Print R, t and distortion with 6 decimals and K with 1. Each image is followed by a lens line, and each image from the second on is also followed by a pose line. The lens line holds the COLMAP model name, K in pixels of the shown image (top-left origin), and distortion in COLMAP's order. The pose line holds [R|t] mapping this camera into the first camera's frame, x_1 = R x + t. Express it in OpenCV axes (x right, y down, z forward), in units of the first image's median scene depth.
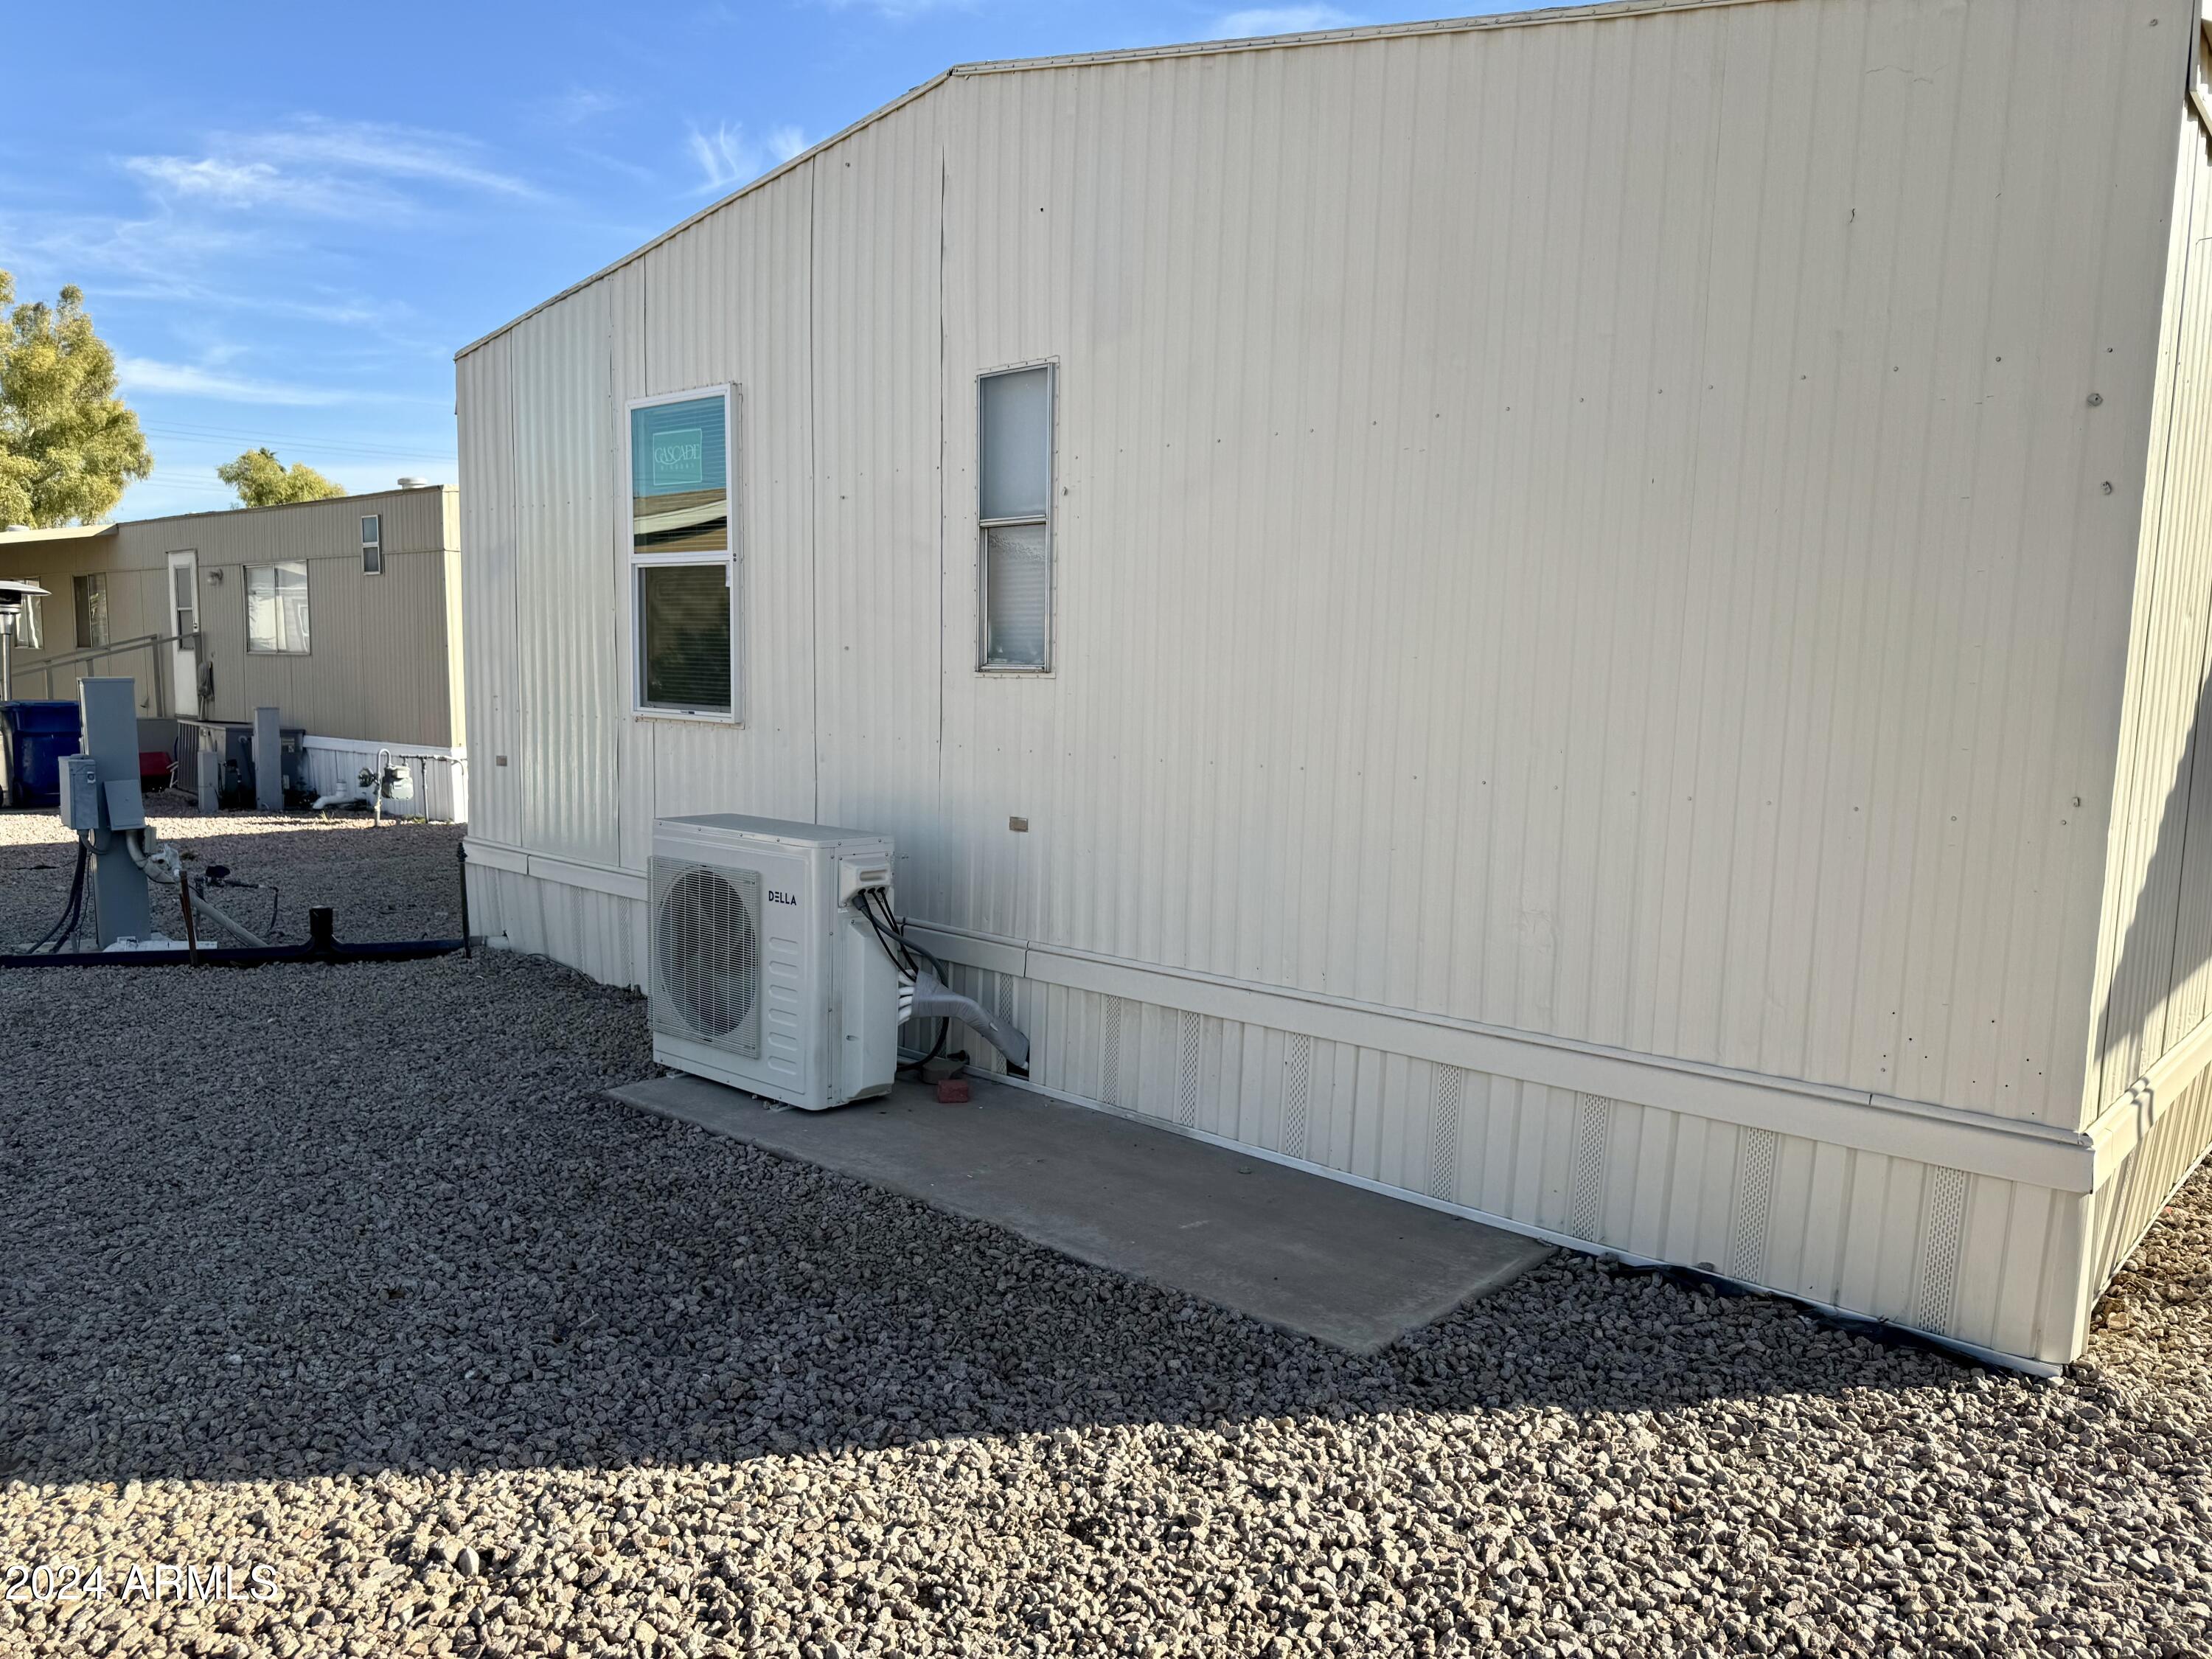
lens RADIAL K [[1555.7, 0, 1113.5], [0, 1555.7, 806.9], [0, 0, 1]] dist [0.042739, -0.034335]
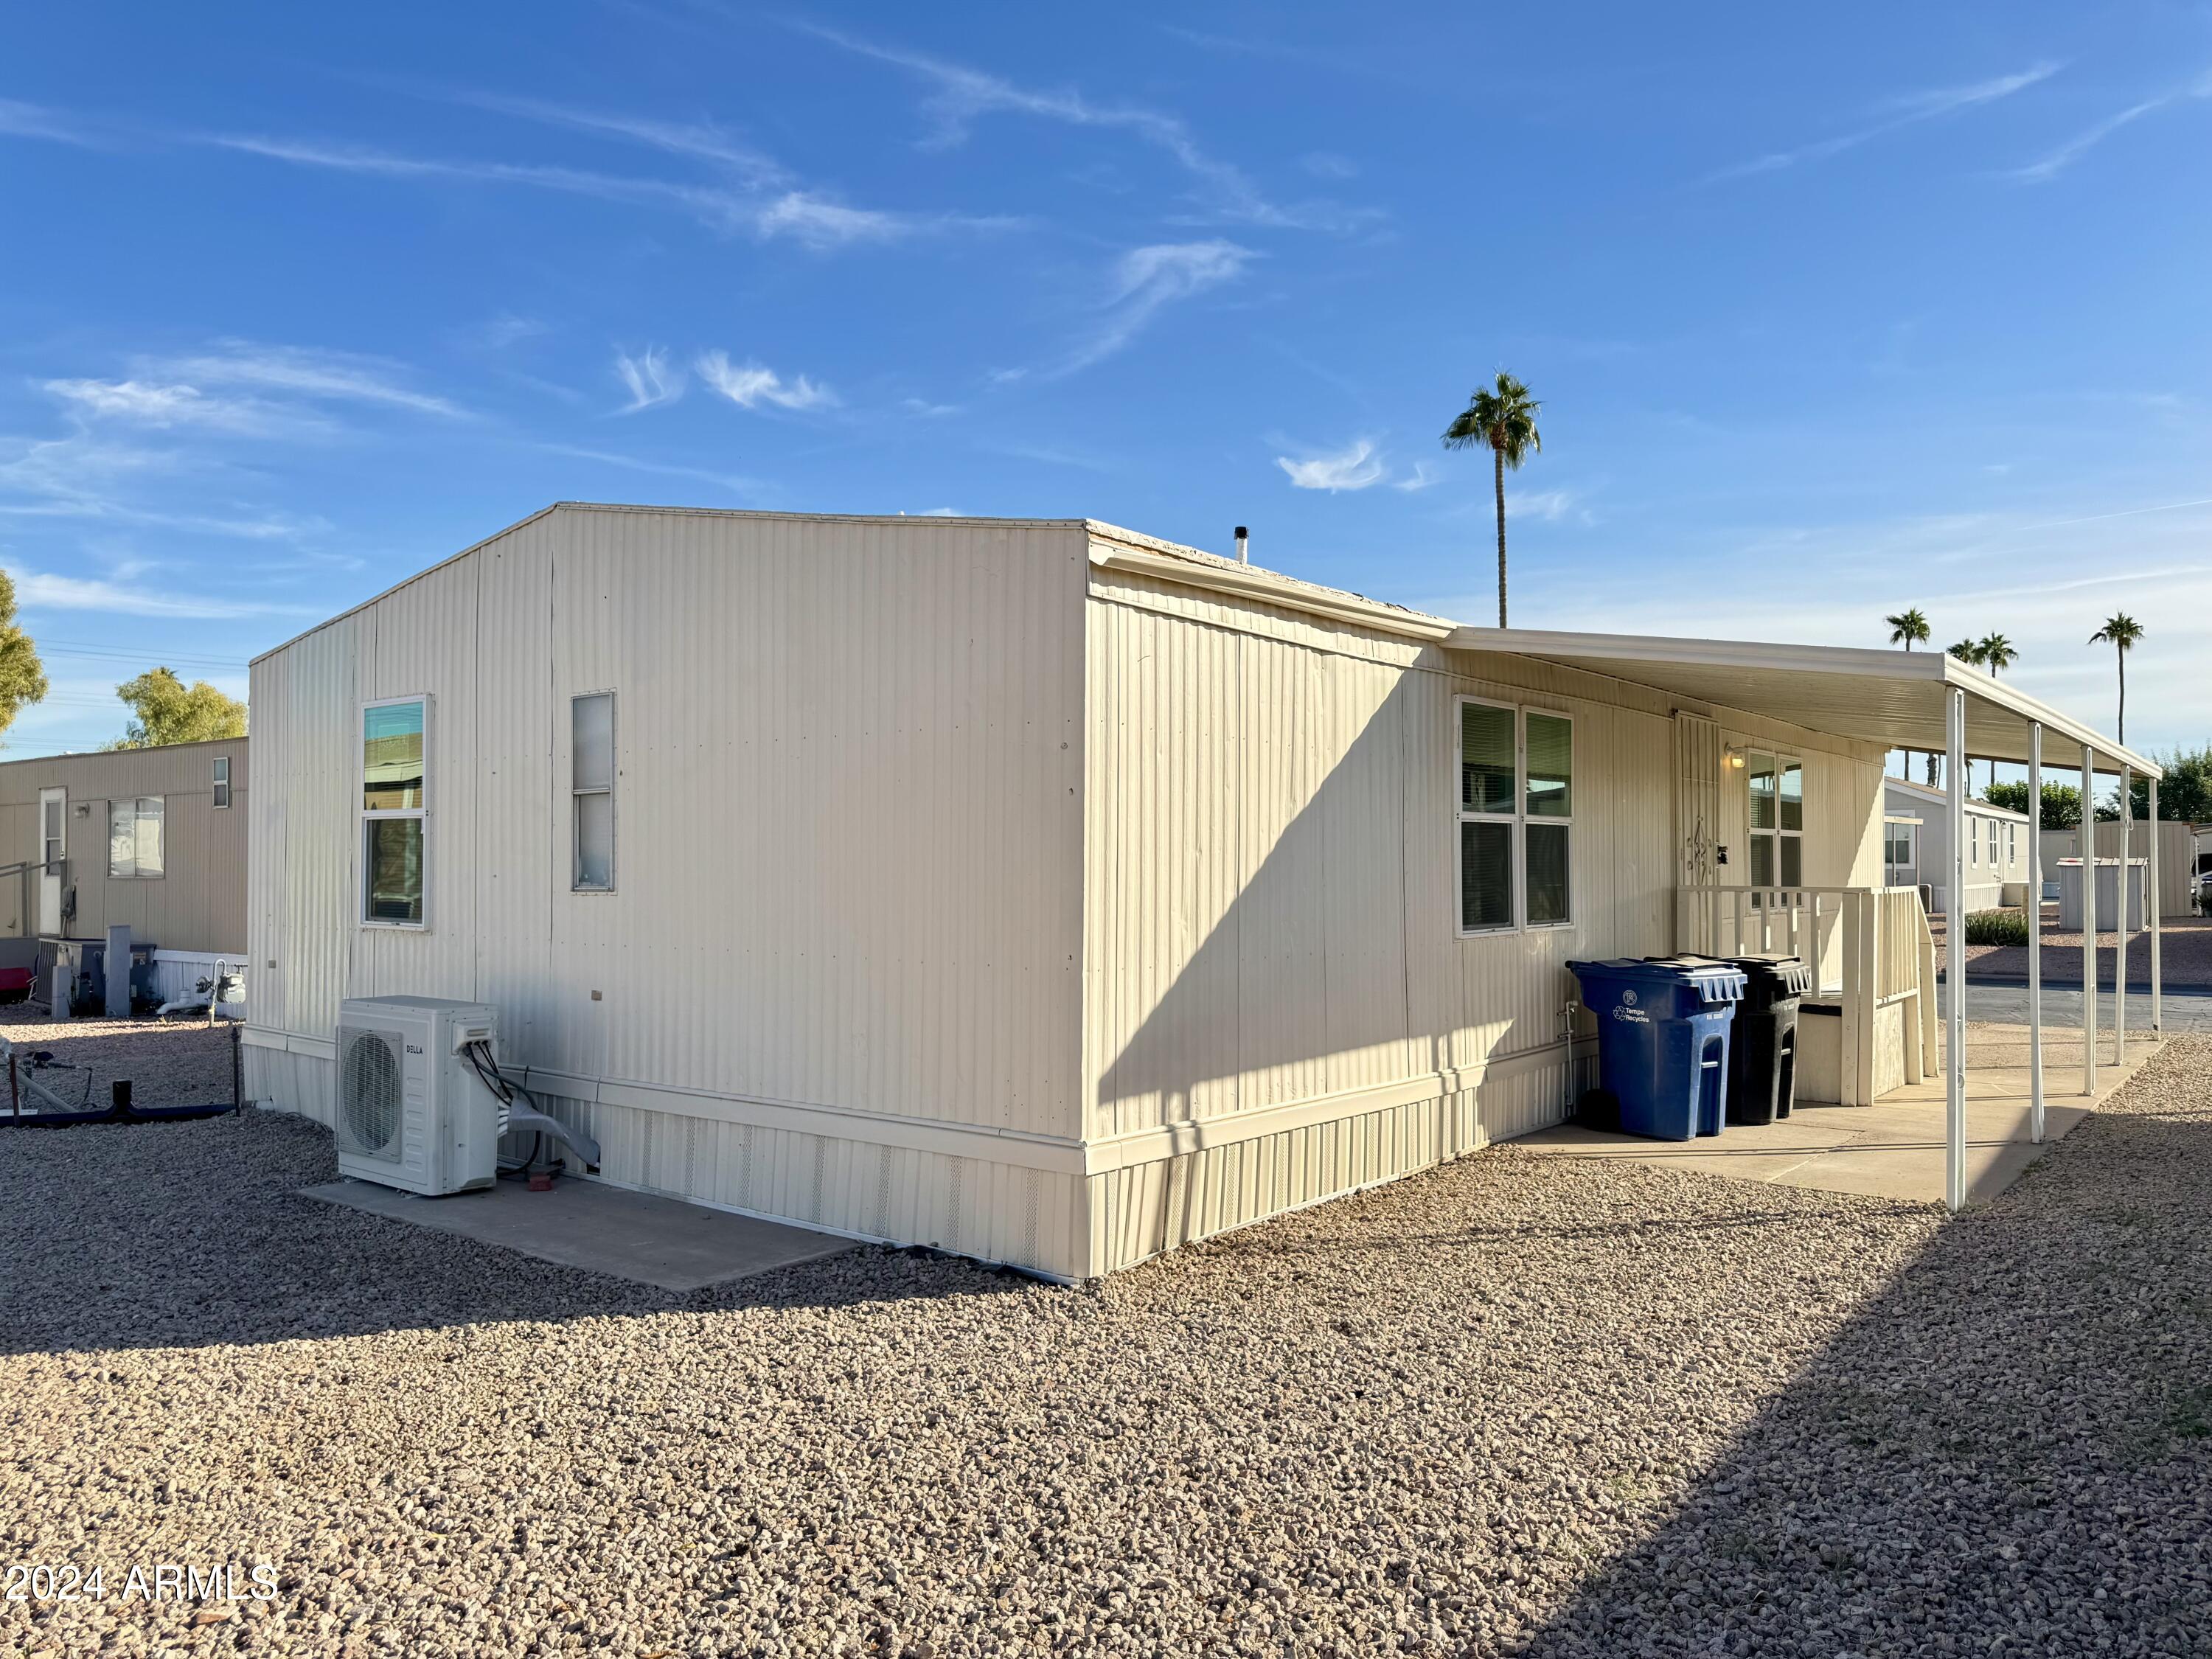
lens RADIAL K [[1555.7, 0, 1118.5], [0, 1555.7, 818.7], [0, 0, 1]] dist [0.042739, -0.034335]
pose [[0.998437, -0.016002, 0.053546, 0.298798], [0.022230, 0.992787, -0.117815, 0.024624], [-0.051275, 0.118821, 0.991591, -0.426282]]
